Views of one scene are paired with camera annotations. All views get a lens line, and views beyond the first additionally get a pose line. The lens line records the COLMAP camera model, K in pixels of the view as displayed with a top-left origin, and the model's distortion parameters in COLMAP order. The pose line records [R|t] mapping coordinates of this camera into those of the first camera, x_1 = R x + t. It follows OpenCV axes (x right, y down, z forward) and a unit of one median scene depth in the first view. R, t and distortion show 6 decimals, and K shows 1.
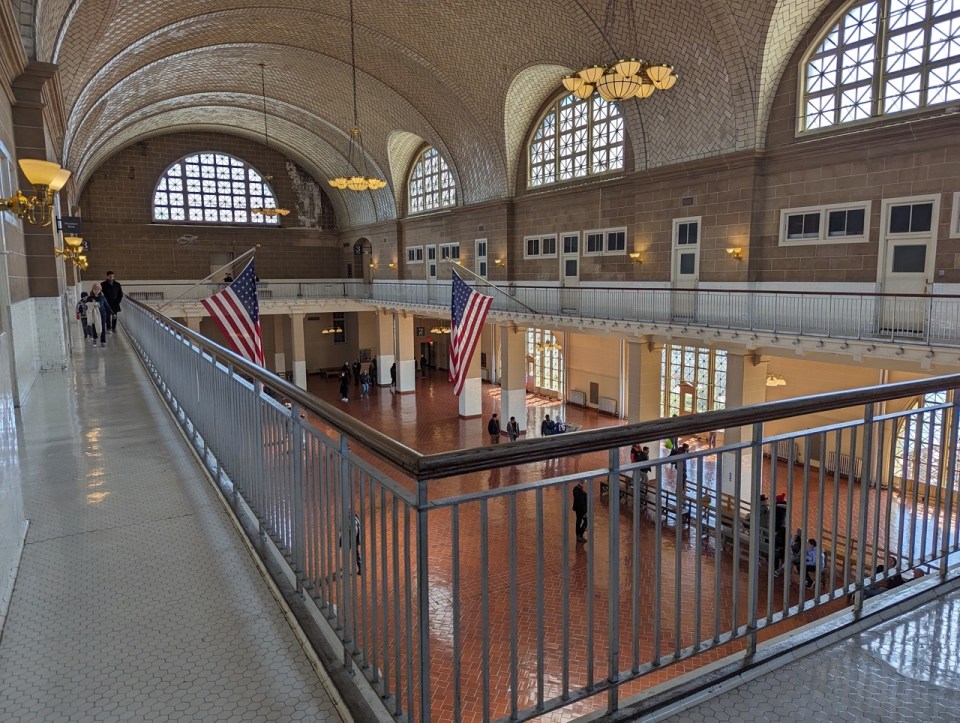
lens RADIAL K [[664.9, 0, 480.0], [0, 664.9, 361.5], [0, 0, 1]] dist [0.033108, -0.004243]
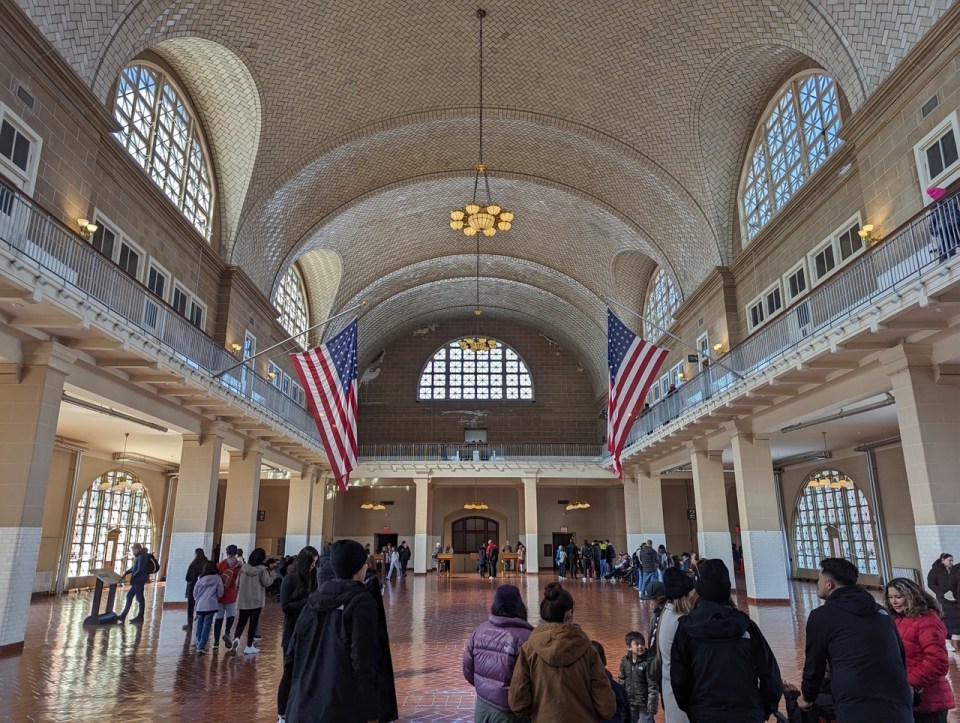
lens RADIAL K [[664.9, 0, 480.0], [0, 664.9, 361.5], [0, 0, 1]] dist [0.033108, -0.004243]
pose [[0.872047, -0.119302, -0.474660, 0.102479], [-0.073412, 0.926979, -0.367861, 0.110605], [0.483886, 0.355637, 0.799610, 0.182492]]
